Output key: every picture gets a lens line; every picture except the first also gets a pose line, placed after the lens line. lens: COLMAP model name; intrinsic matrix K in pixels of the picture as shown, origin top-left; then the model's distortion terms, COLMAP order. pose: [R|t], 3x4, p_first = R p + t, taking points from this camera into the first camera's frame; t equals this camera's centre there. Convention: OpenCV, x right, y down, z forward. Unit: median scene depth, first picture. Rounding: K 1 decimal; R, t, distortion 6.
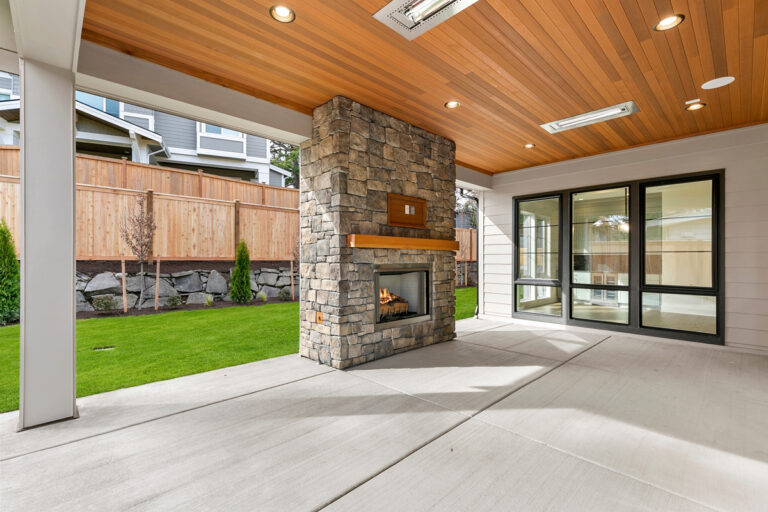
lens RADIAL K [[346.2, 0, 383.8], [0, 346.2, 257.3], [0, 0, 1]] dist [0.000748, 0.000416]
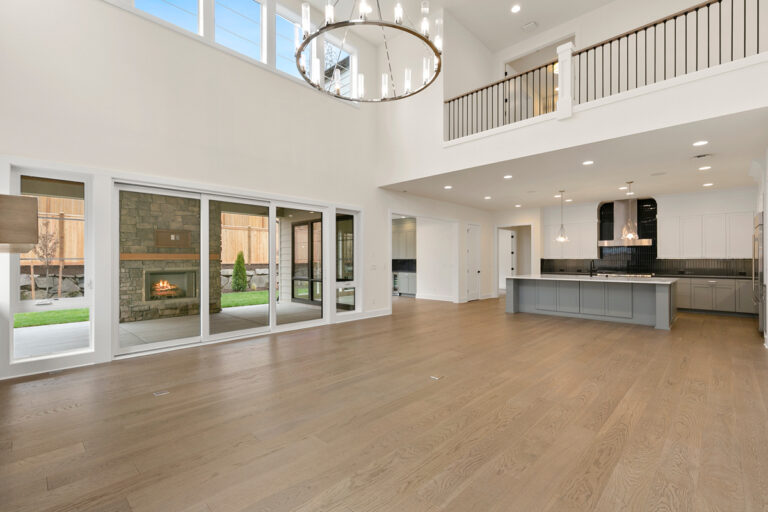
lens RADIAL K [[346.2, 0, 385.3], [0, 346.2, 257.9], [0, 0, 1]] dist [0.000748, 0.000416]
pose [[0.999095, -0.005546, 0.042174, 1.035986], [0.005492, 0.999984, 0.001410, -0.027893], [-0.042181, -0.001177, 0.999109, -0.785790]]
